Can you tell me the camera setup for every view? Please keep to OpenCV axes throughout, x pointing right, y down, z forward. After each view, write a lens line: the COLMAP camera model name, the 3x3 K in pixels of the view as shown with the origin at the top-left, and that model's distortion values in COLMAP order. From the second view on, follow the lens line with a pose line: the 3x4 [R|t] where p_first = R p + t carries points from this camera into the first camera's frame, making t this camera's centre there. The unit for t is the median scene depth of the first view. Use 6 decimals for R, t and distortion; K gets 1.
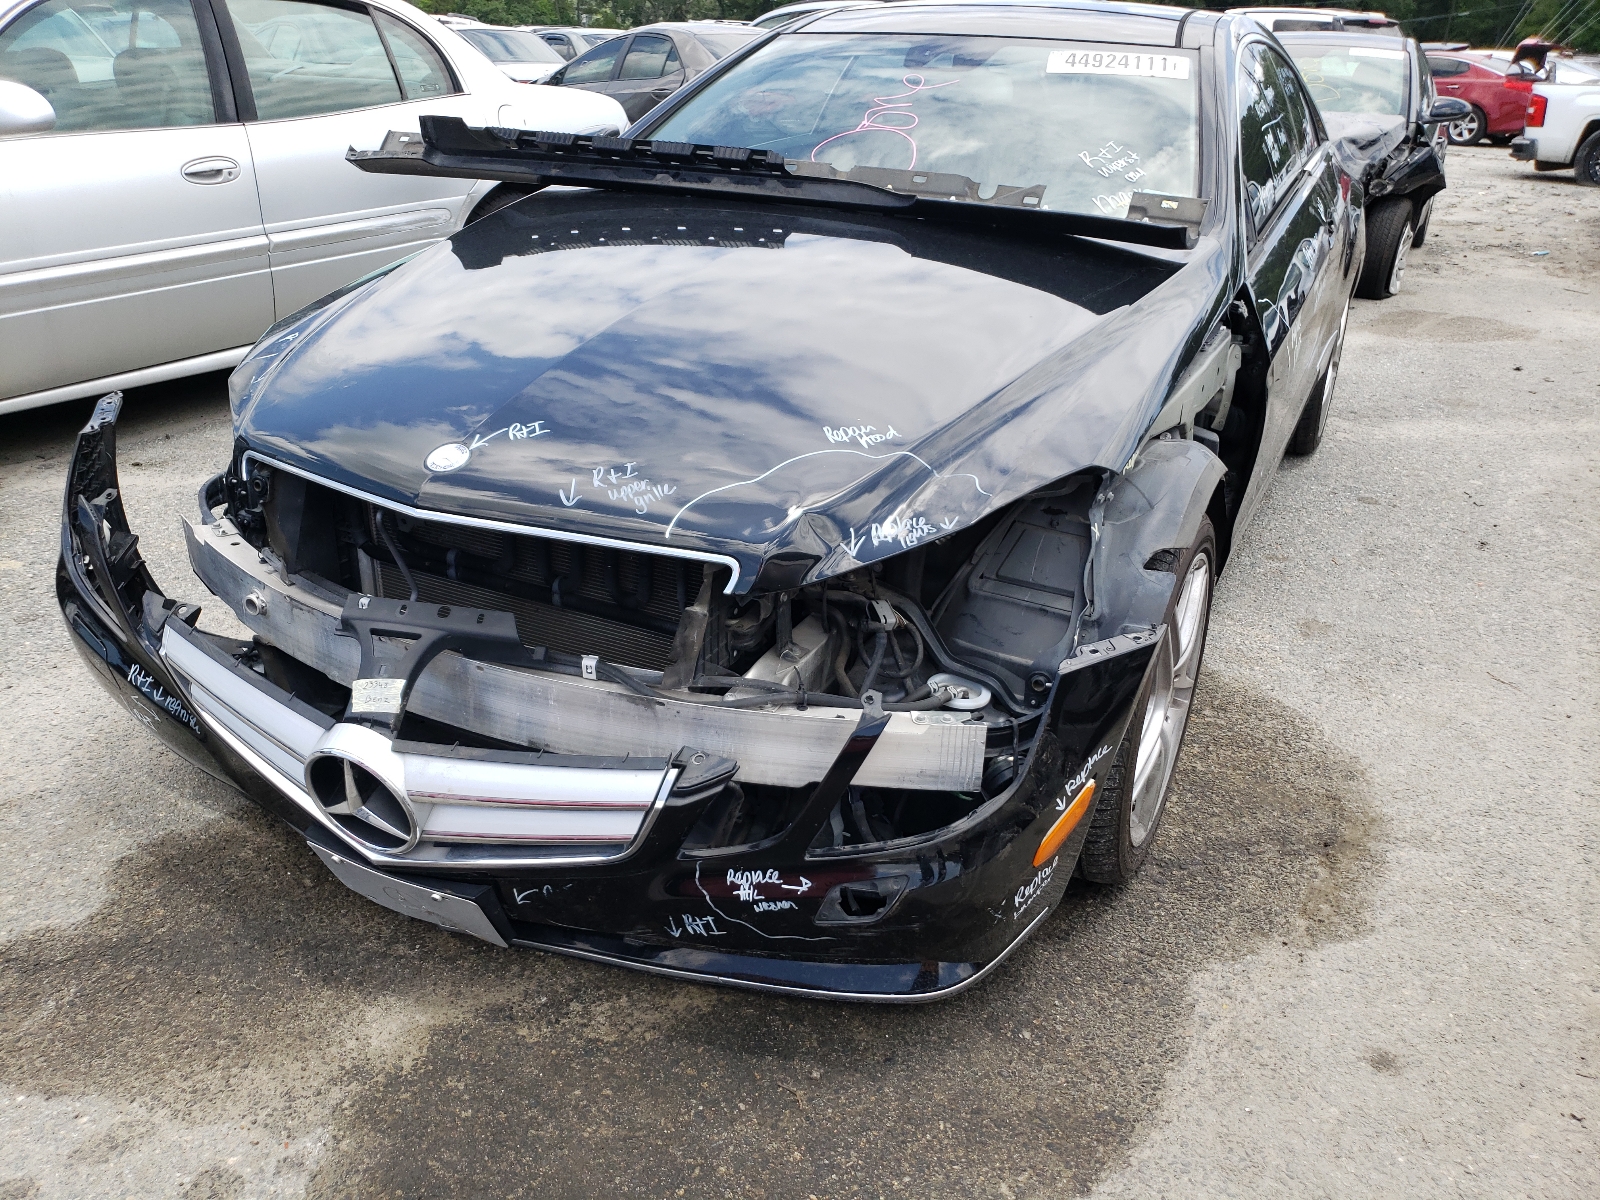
lens RADIAL K [[1204.1, 0, 796.2], [0, 1204.1, 556.2], [0, 0, 1]] dist [0.111034, -0.226035]
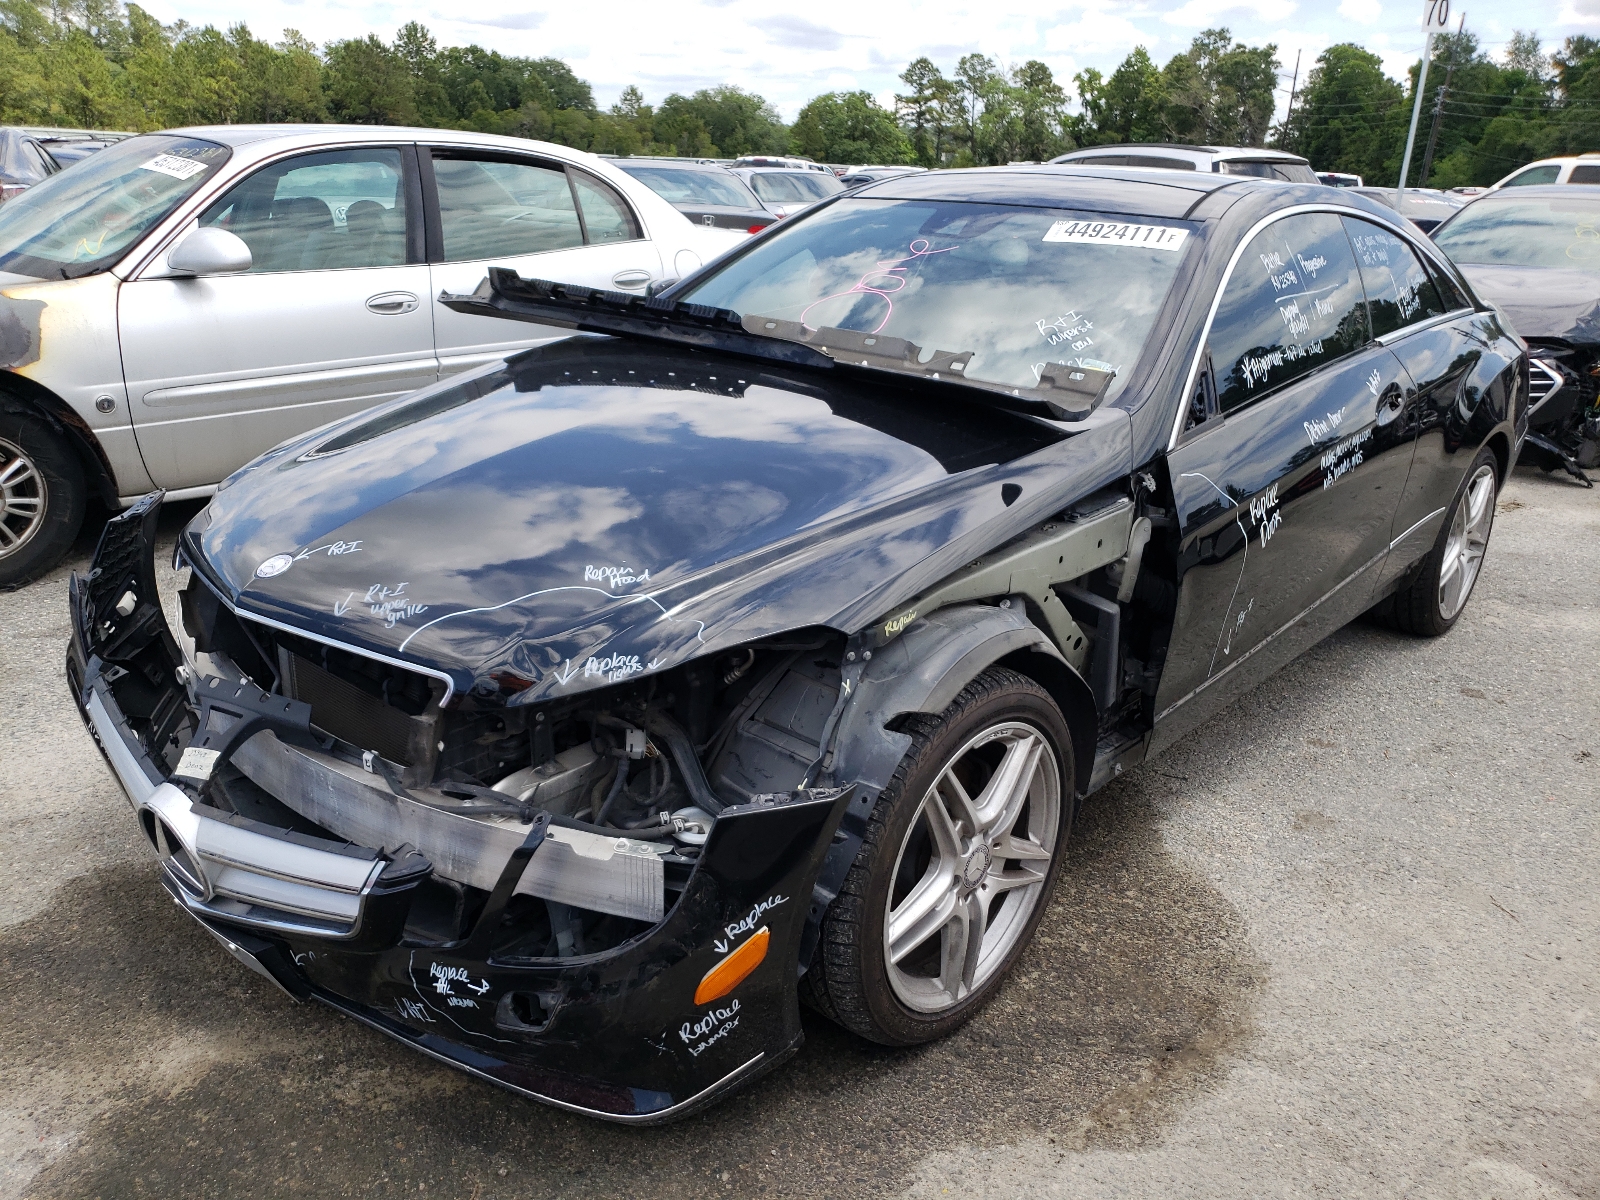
lens RADIAL K [[1163.7, 0, 802.2], [0, 1163.7, 592.8], [0, 0, 1]] dist [0.125126, -0.139203]
pose [[0.967353, 0.089436, -0.237129, 0.453674], [-0.105313, 0.992910, -0.055130, -0.043222], [0.230517, 0.078303, 0.969913, 0.017435]]
